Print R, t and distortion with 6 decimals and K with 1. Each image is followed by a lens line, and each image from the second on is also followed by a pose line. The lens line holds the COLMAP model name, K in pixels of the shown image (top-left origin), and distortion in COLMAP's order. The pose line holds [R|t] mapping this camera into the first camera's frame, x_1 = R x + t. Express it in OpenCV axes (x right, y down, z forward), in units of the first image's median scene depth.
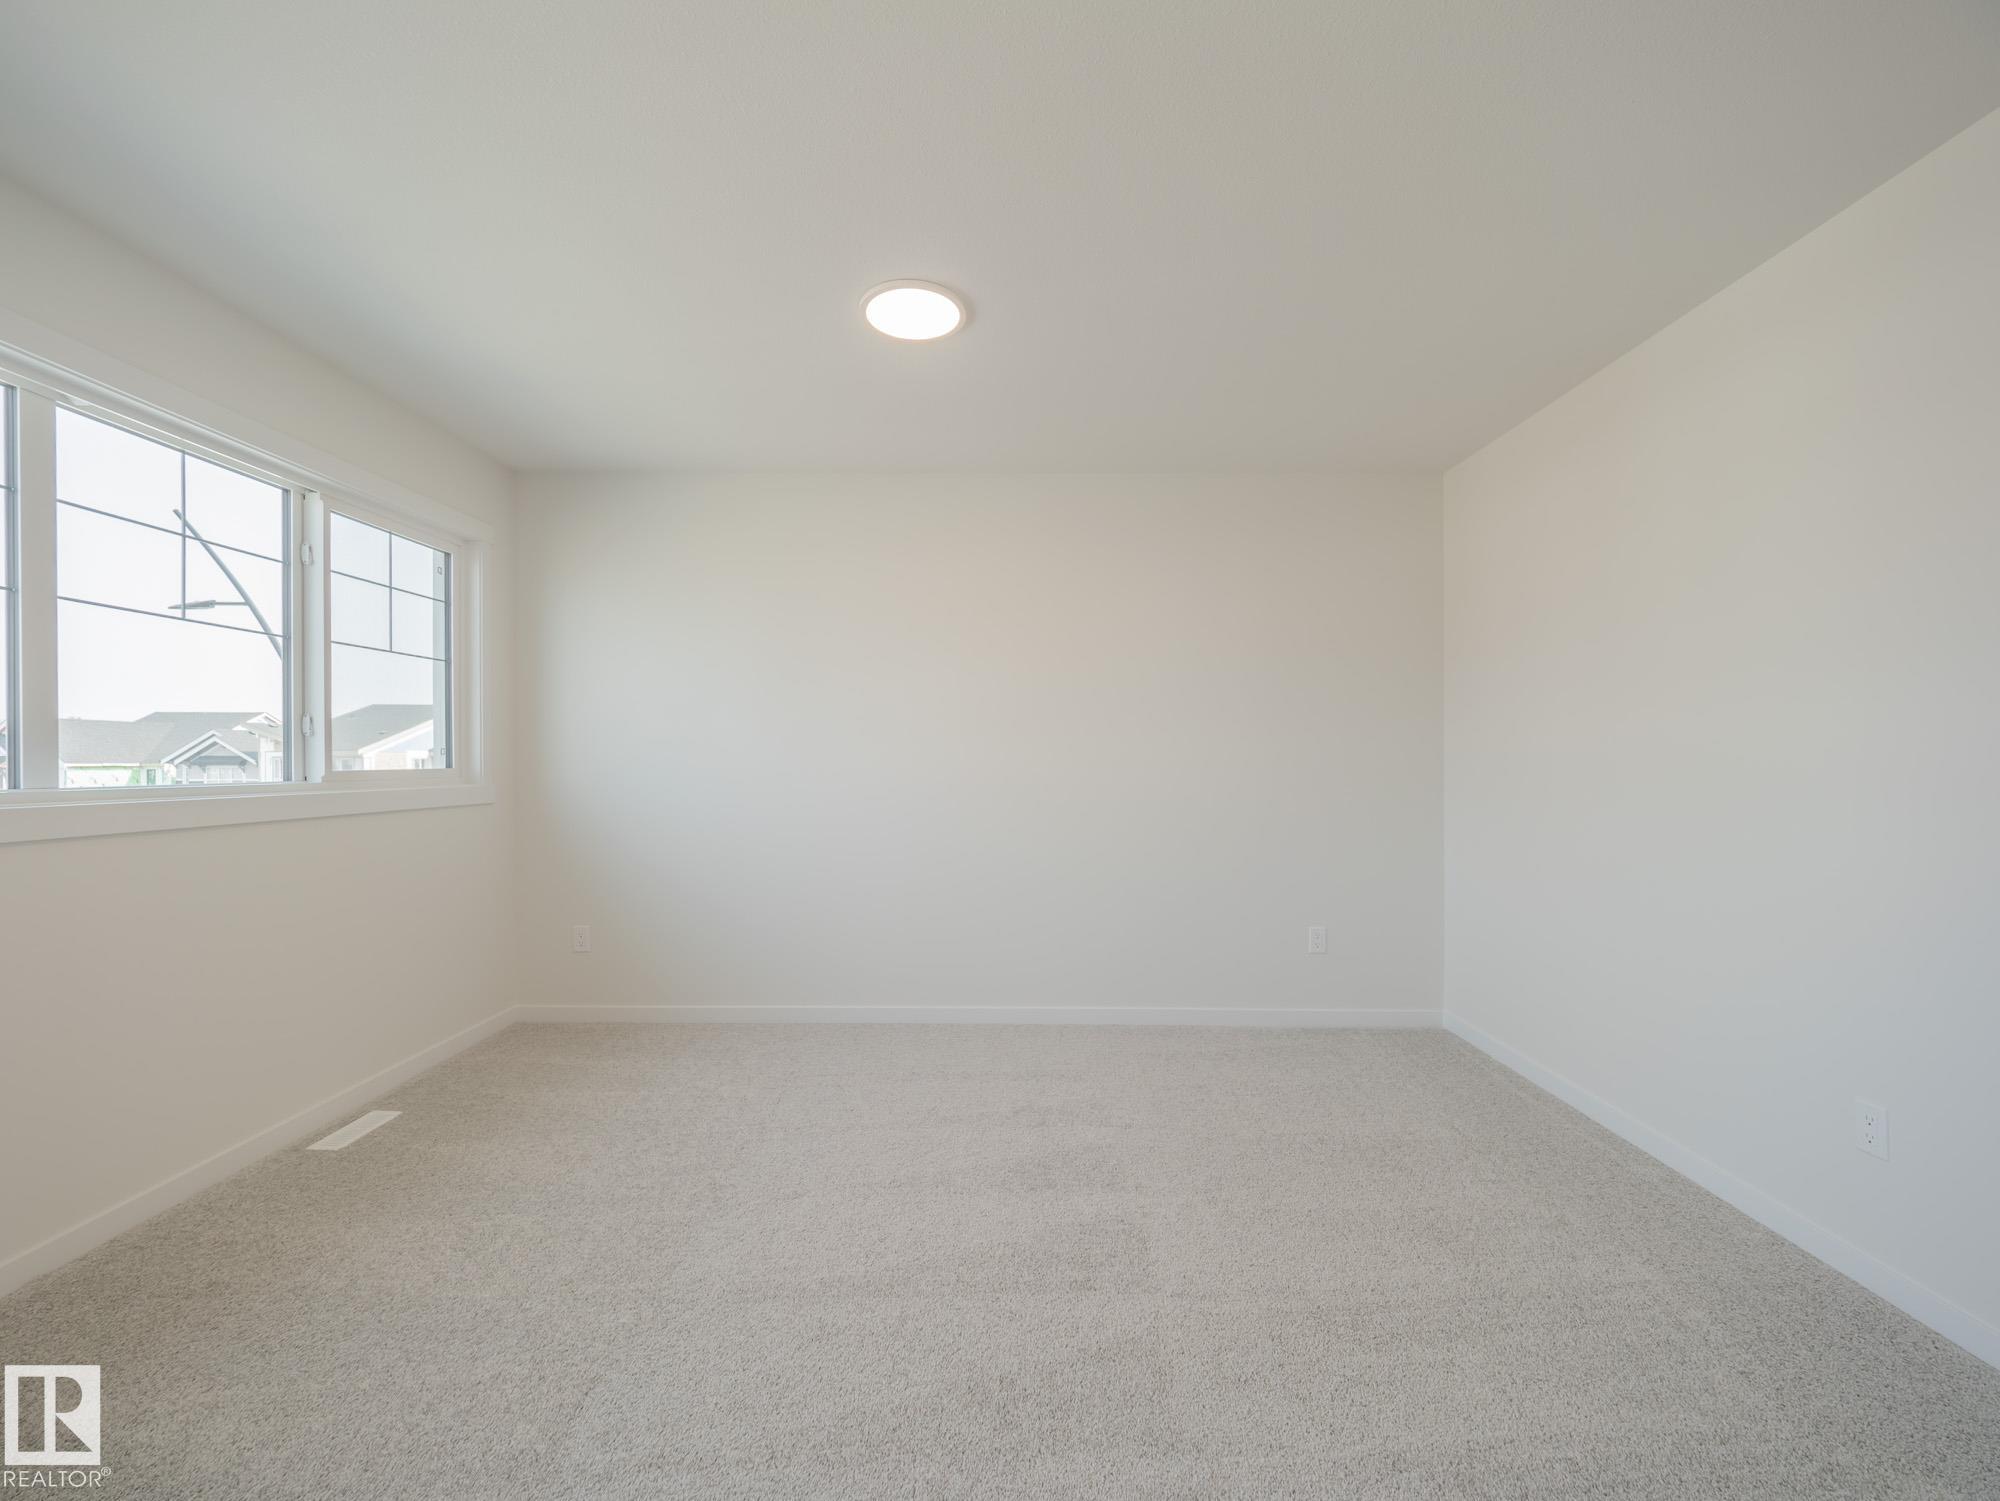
lens RADIAL K [[835.0, 0, 1010.4], [0, 835.0, 754.7], [0, 0, 1]] dist [-0.000853, -0.000311]
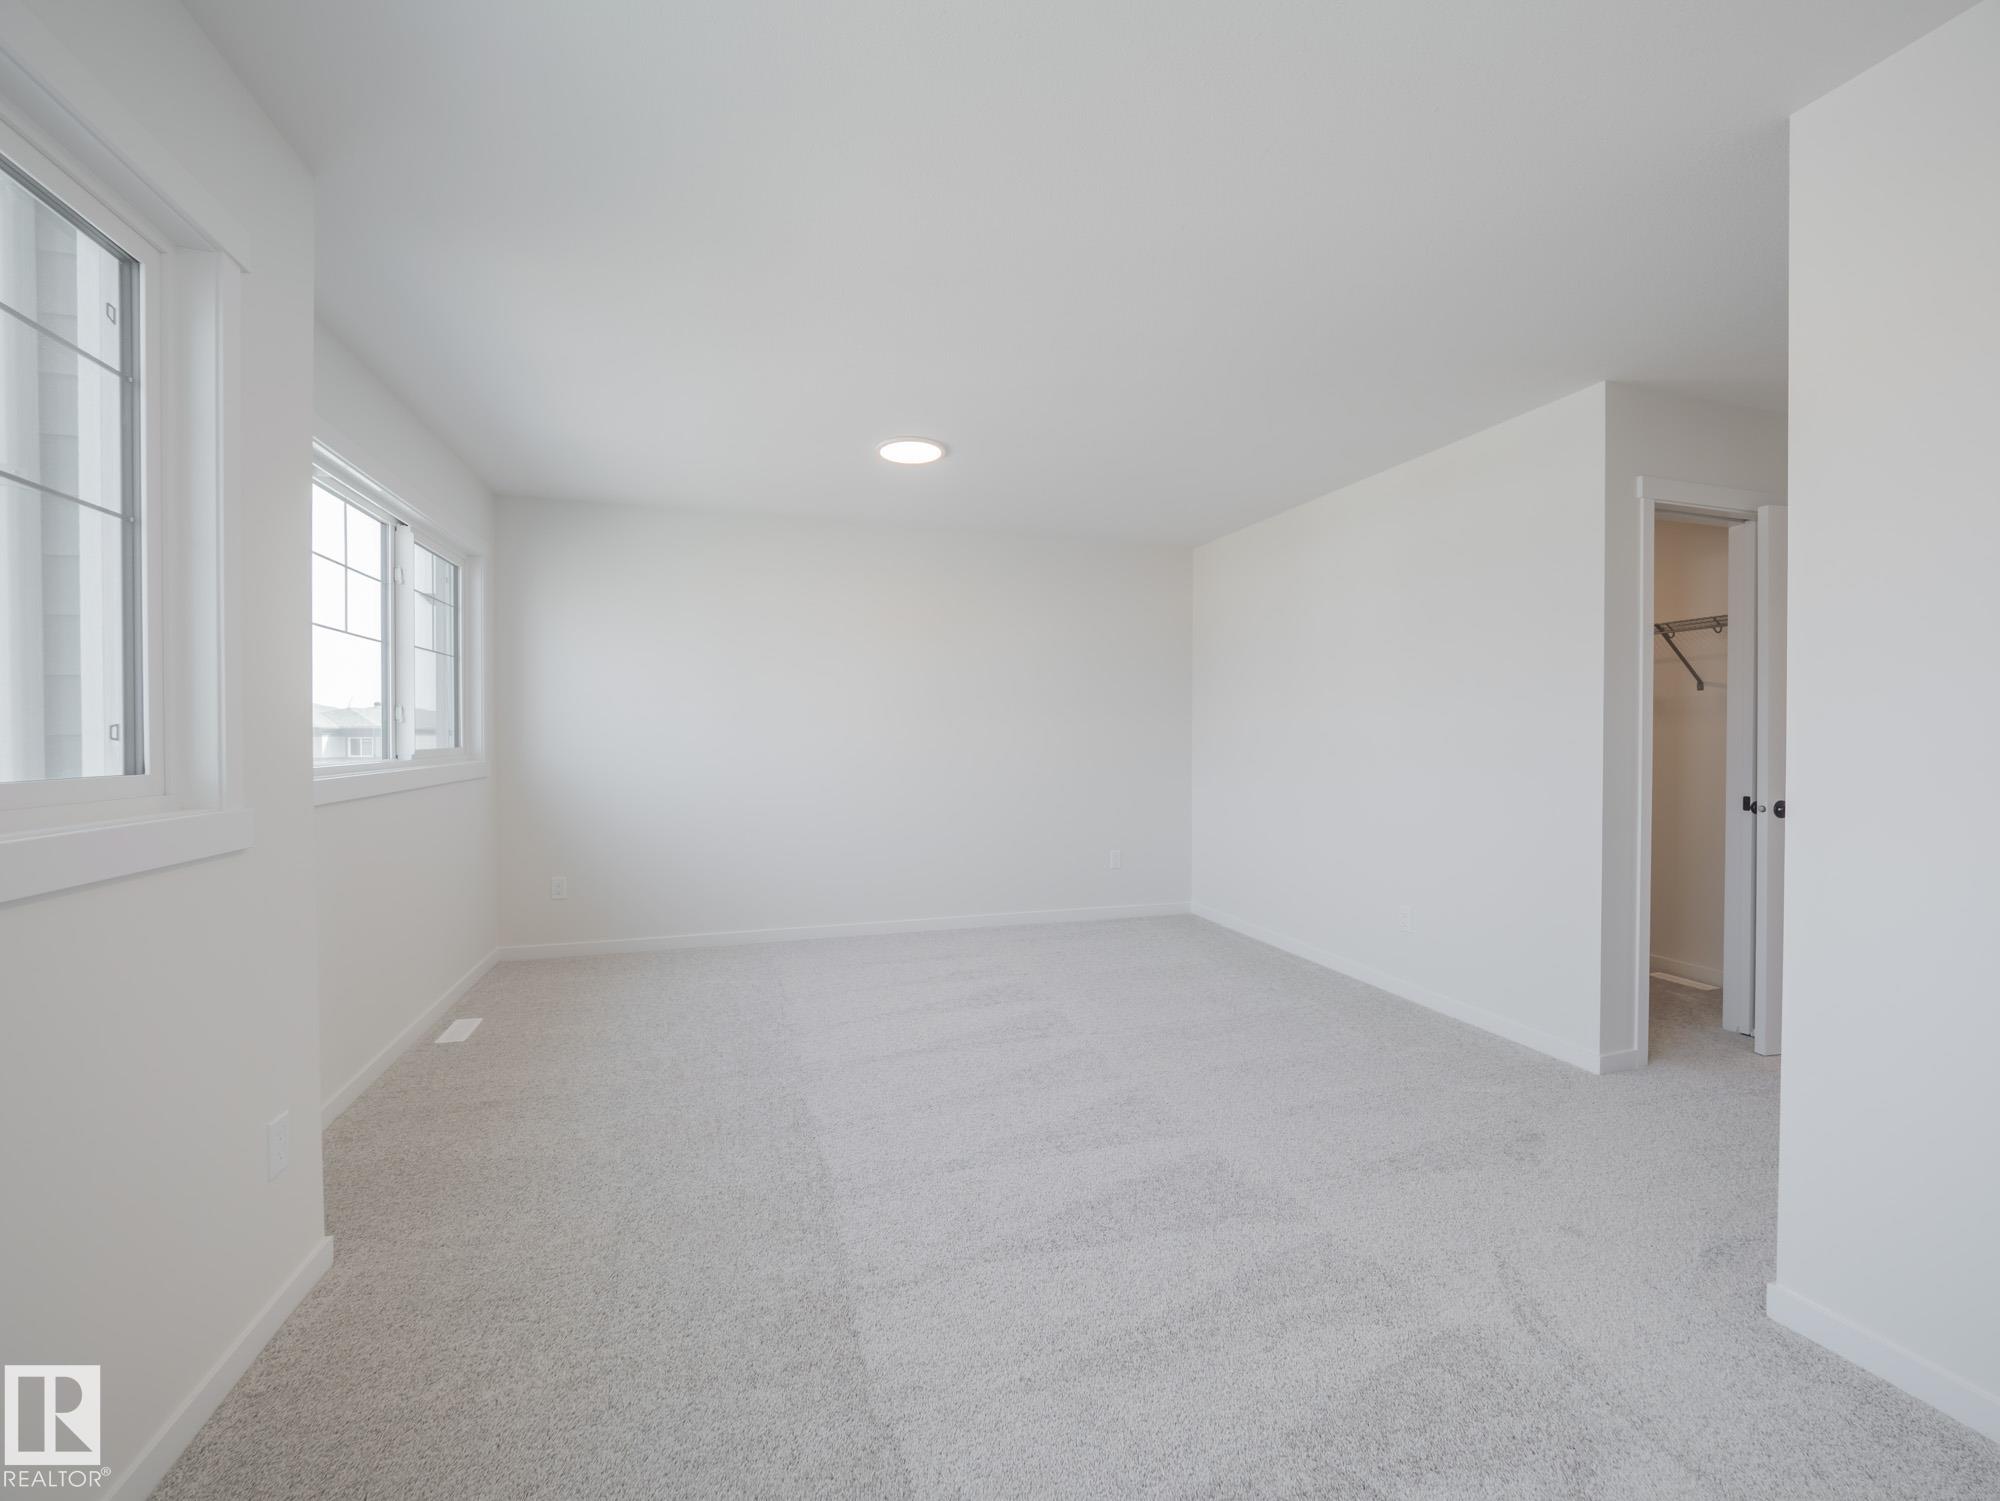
lens RADIAL K [[835.0, 0, 995.4], [0, 835.0, 739.8], [0, 0, 1]] dist [-0.000853, -0.000311]
pose [[0.953900, -0.008532, 0.300002, -0.347400], [0.004719, 0.999899, 0.013431, -0.007874], [-0.300087, -0.011396, 0.953844, -0.419701]]
